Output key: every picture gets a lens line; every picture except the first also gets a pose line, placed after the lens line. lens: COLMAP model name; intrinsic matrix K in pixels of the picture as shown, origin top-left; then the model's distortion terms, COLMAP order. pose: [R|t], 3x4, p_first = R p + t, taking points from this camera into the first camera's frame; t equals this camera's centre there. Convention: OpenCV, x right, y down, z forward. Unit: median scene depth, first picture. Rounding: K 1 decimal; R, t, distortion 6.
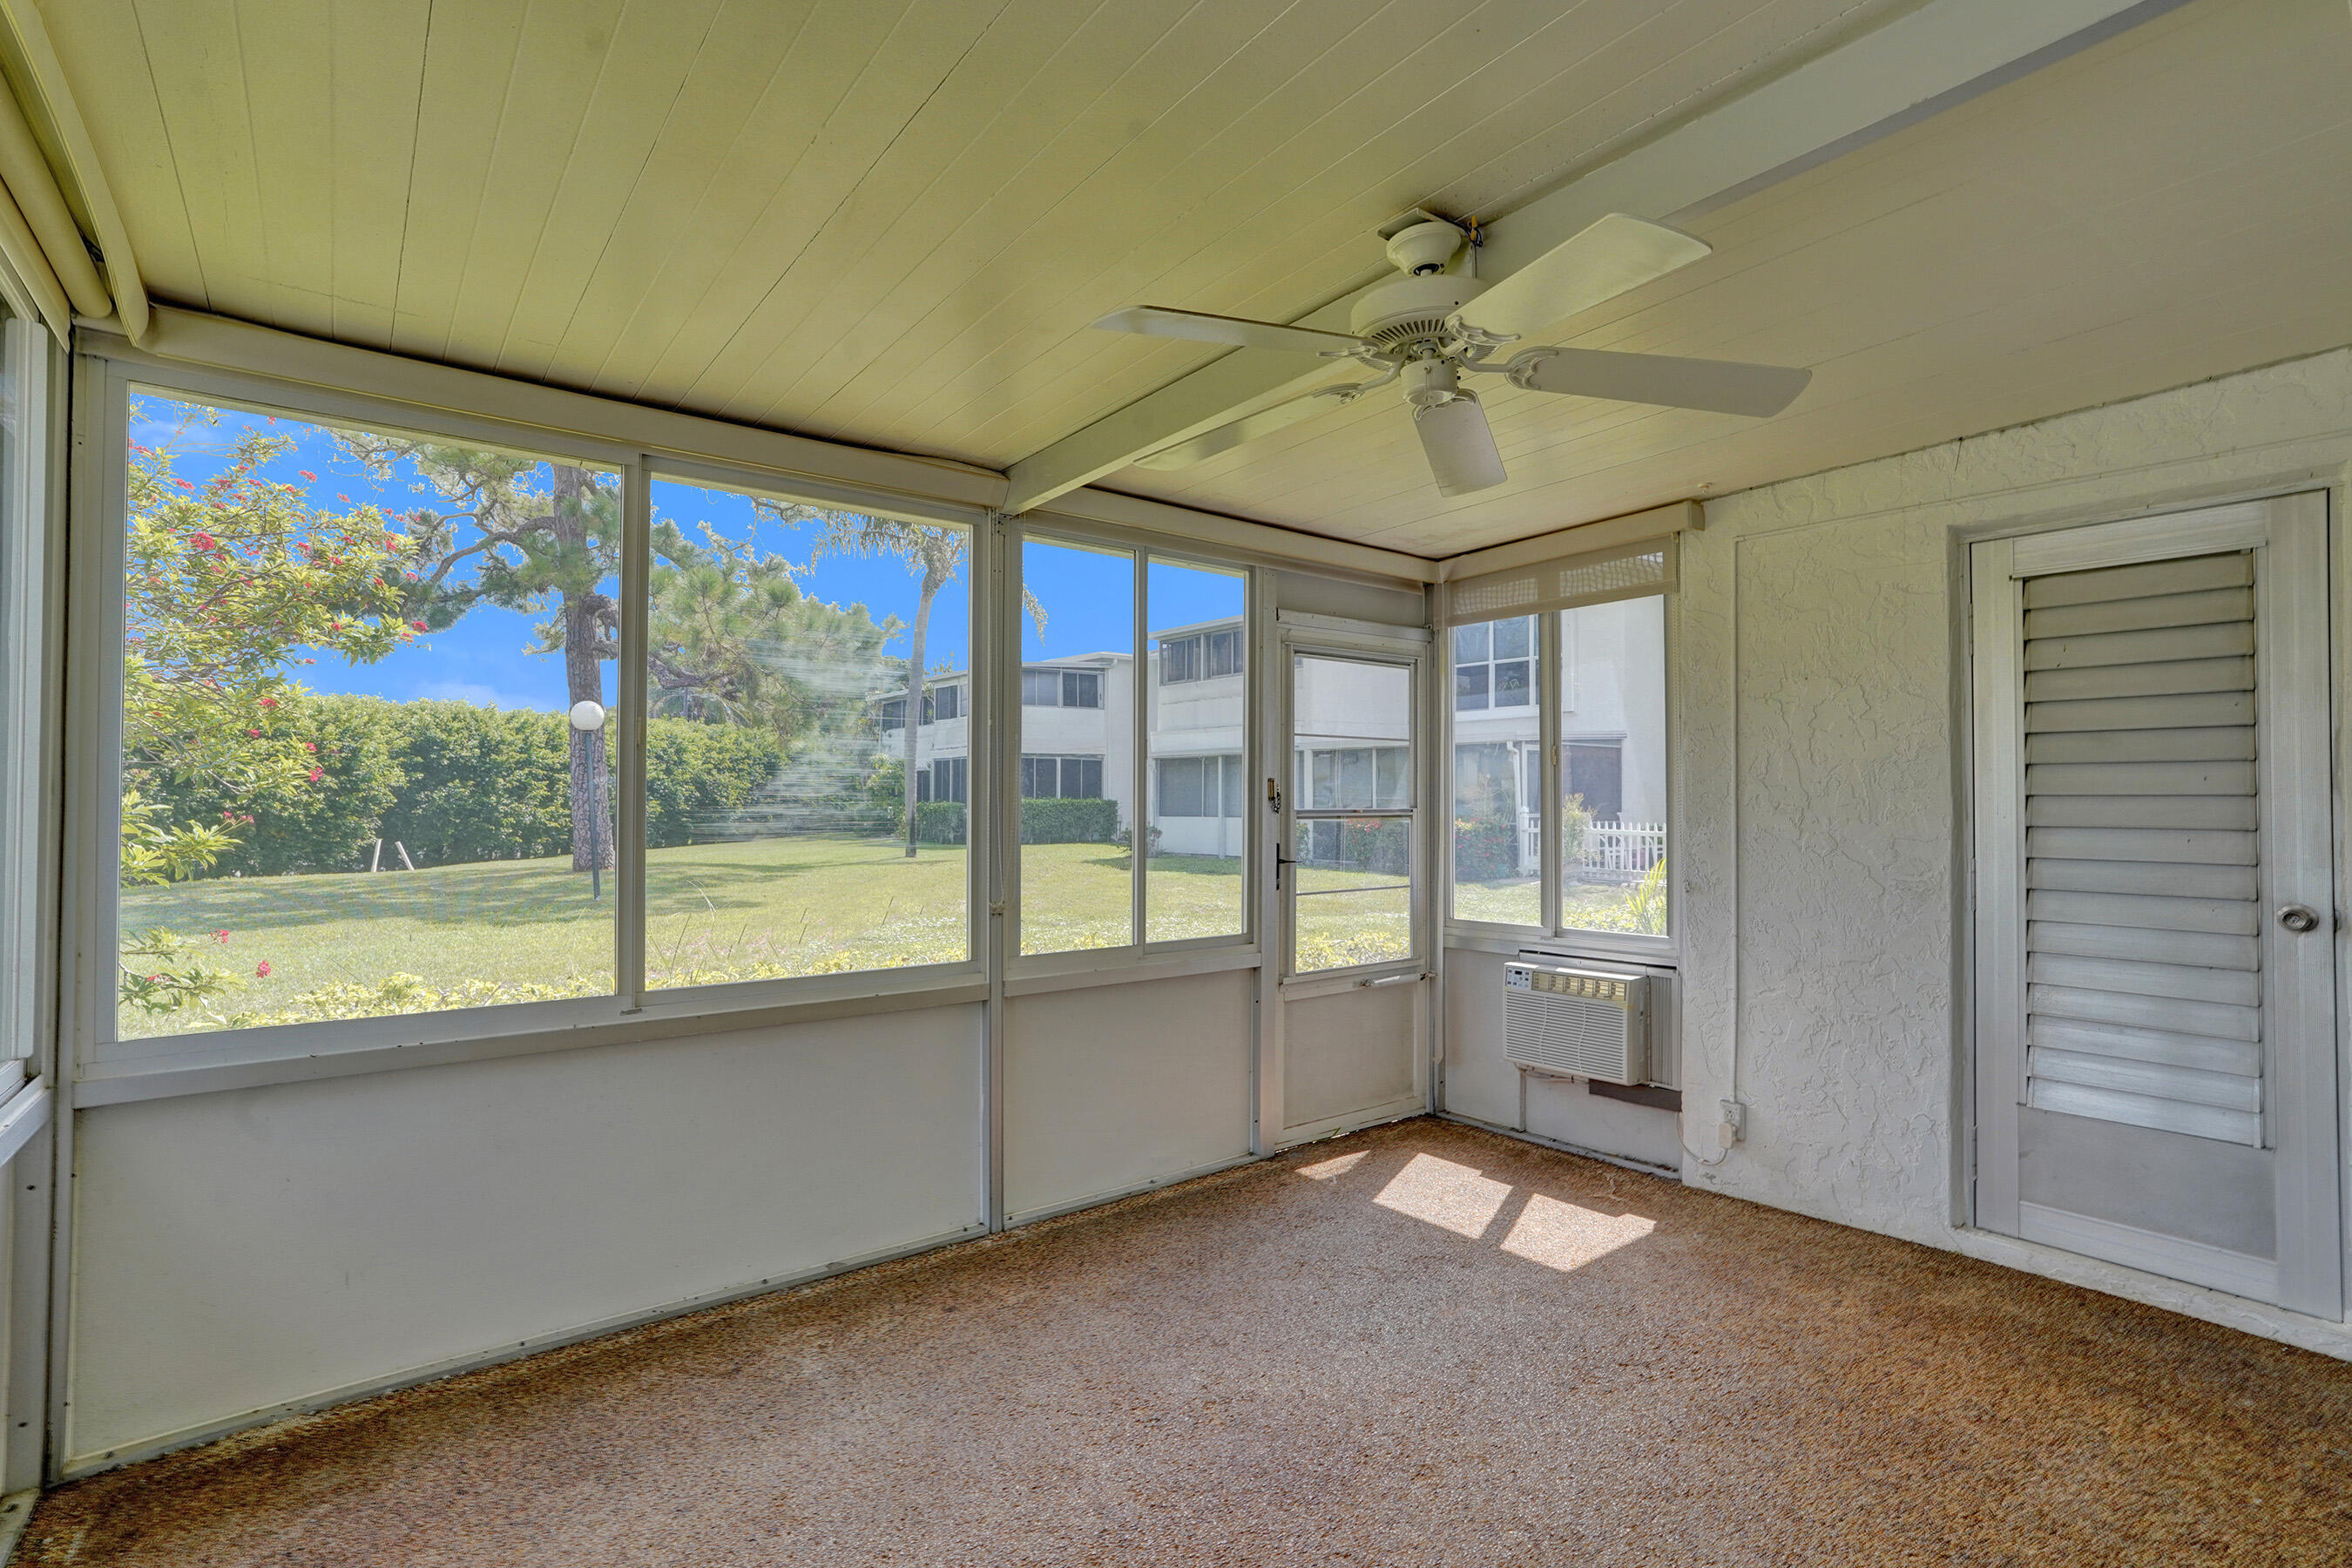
lens RADIAL K [[1067.7, 0, 1176.0], [0, 1067.7, 784.0], [0, 0, 1]] dist [-0.045682, 0.022834]
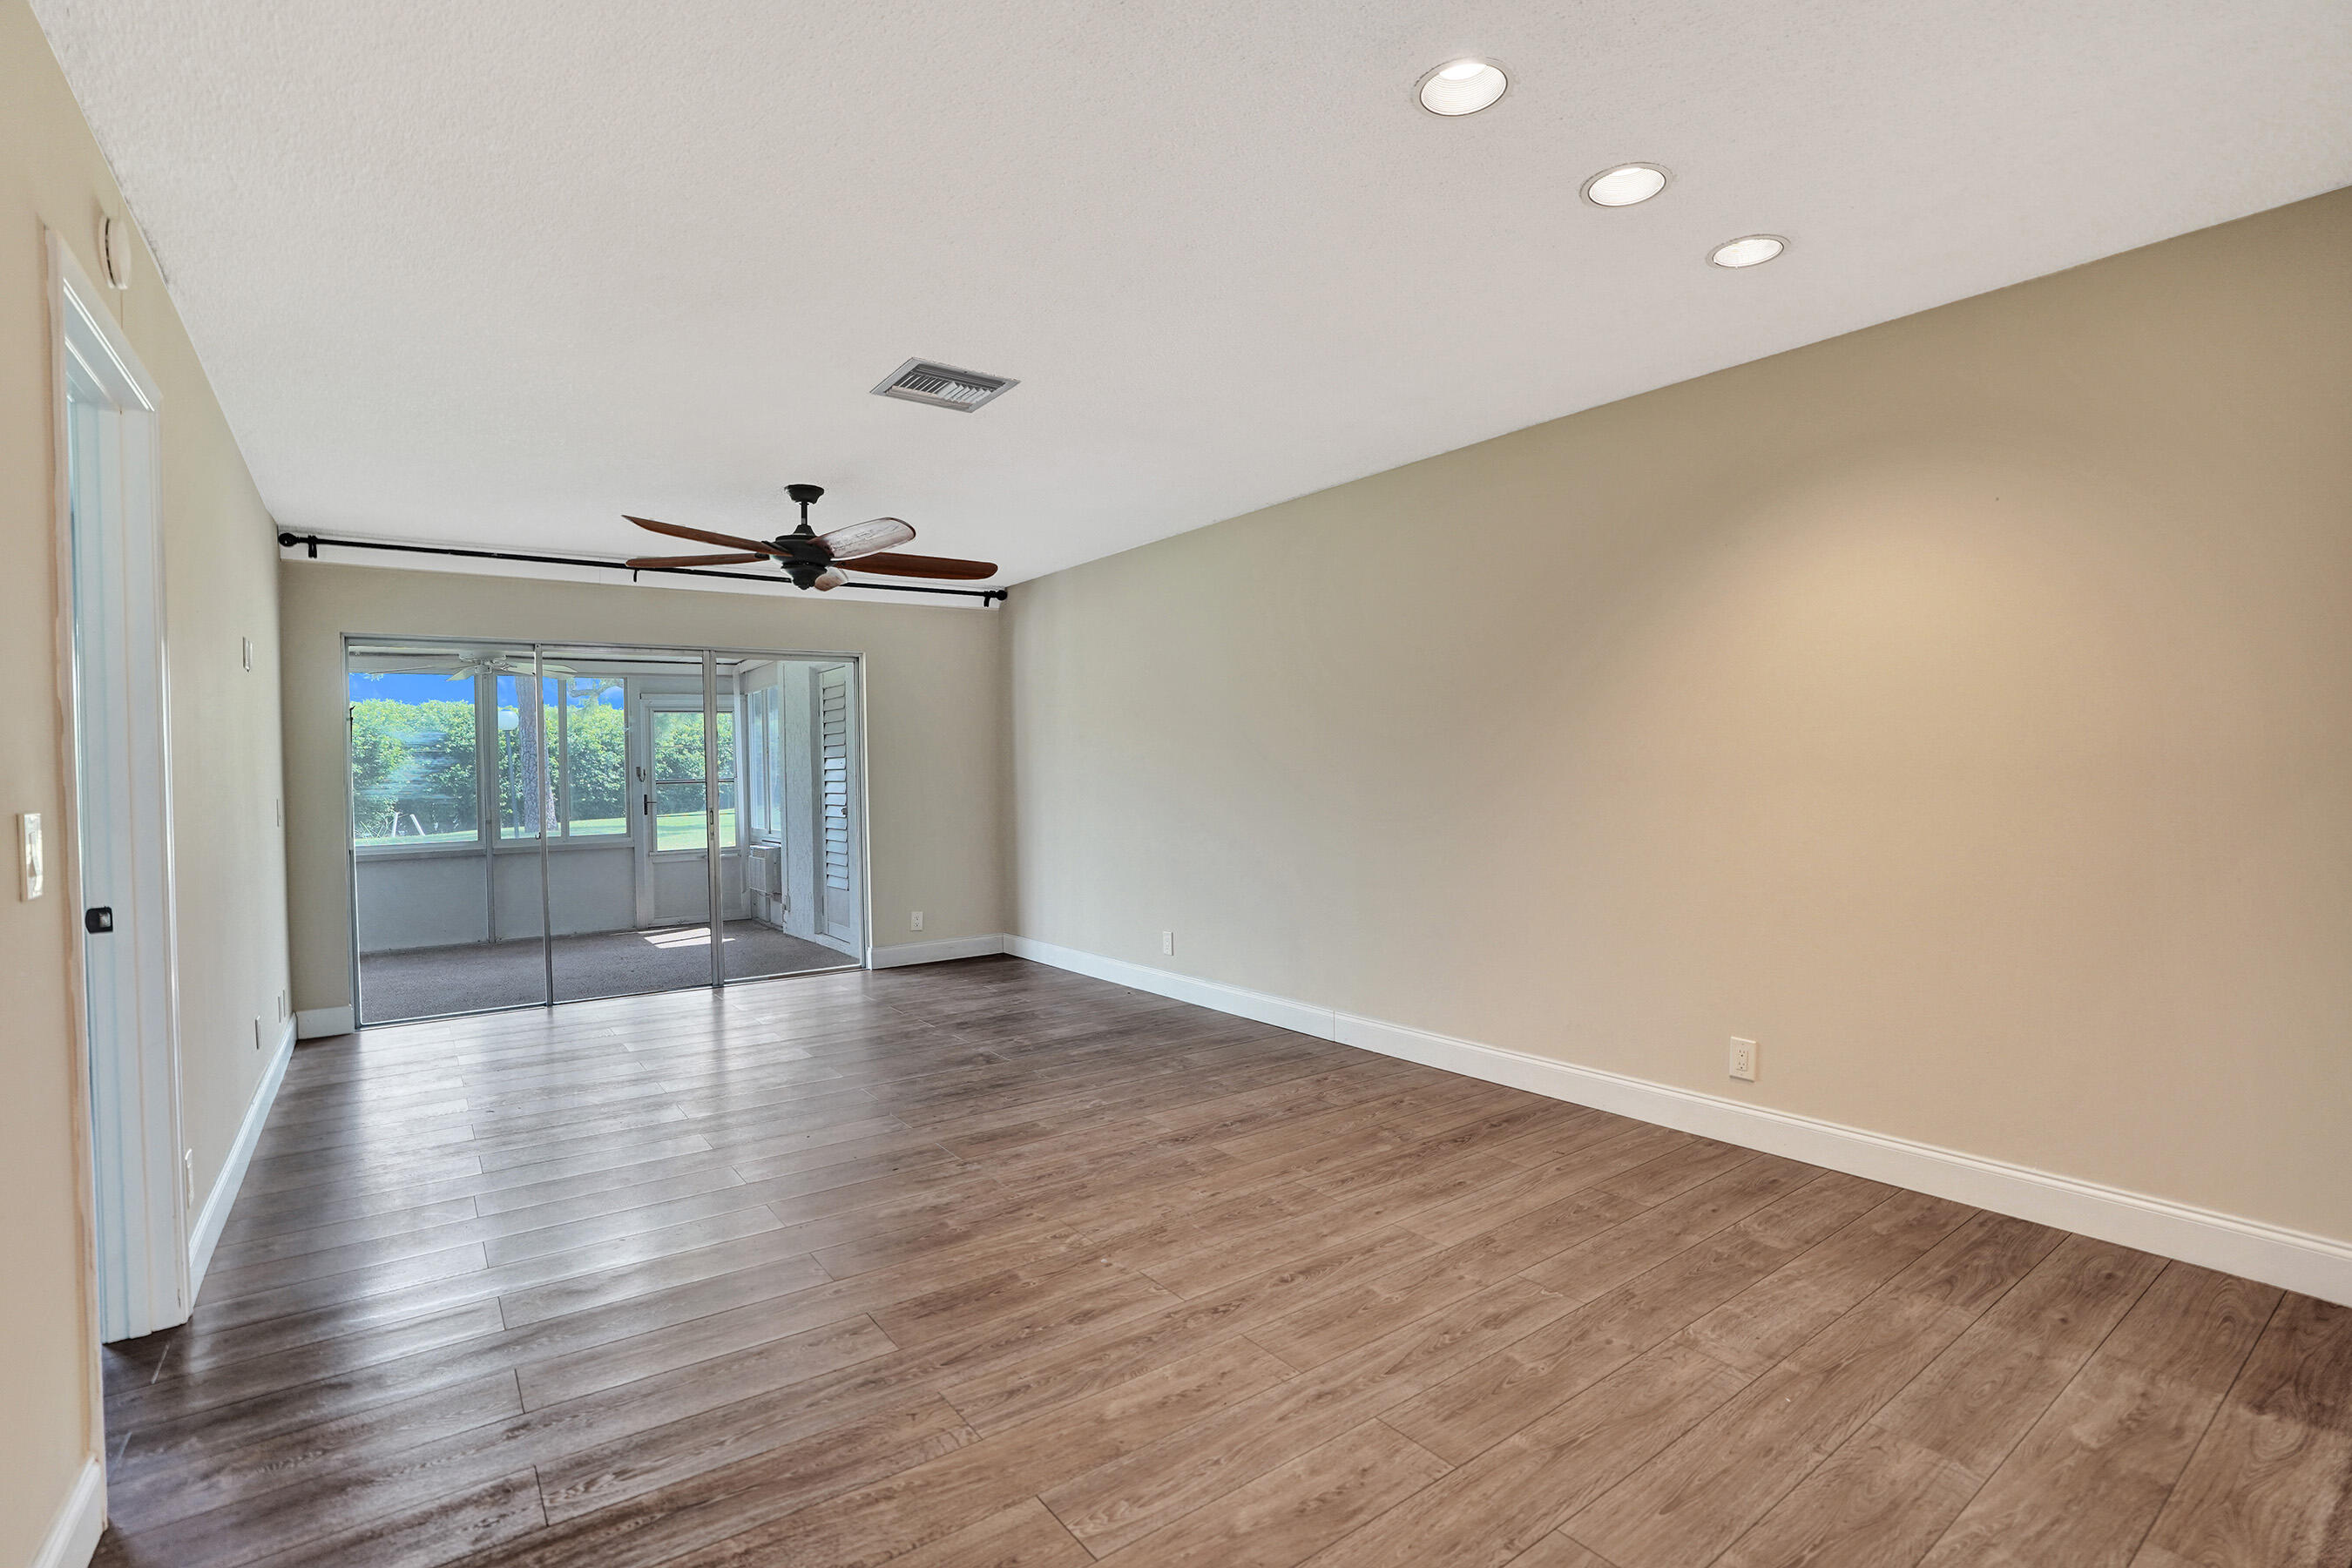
lens RADIAL K [[1067.7, 0, 1176.0], [0, 1067.7, 784.0], [0, 0, 1]] dist [-0.045682, 0.022834]
pose [[0.999002, -0.017446, -0.041121, 0.250704], [0.018854, 0.999240, 0.034115, -0.008020], [0.040495, -0.034856, 0.998572, -0.246177]]
